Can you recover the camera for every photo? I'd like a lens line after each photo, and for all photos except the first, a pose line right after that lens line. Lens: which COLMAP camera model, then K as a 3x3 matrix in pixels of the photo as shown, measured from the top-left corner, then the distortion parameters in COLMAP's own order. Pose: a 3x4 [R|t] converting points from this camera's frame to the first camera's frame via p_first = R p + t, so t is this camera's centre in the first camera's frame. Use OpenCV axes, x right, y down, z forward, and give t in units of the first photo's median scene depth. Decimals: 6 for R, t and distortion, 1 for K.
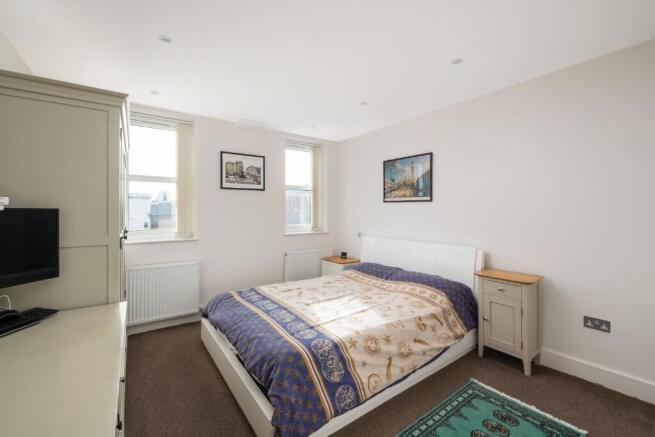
lens RADIAL K [[269.5, 0, 319.3], [0, 269.5, 207.2], [0, 0, 1]] dist [0.002815, 0.000245]
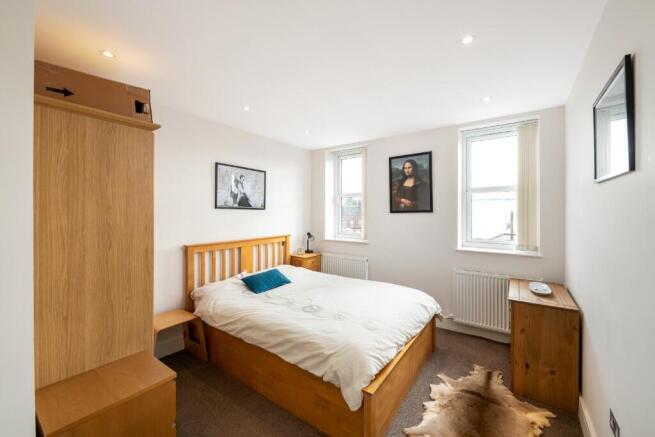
lens RADIAL K [[266.0, 0, 326.8], [0, 266.0, 217.3], [0, 0, 1]] dist [-0.002413, -0.000508]
pose [[0.316884, 0.001142, -0.948464, 0.512105], [-0.002566, 0.999997, 0.000347, 0.004149], [0.948461, 0.002324, 0.316885, 0.370906]]
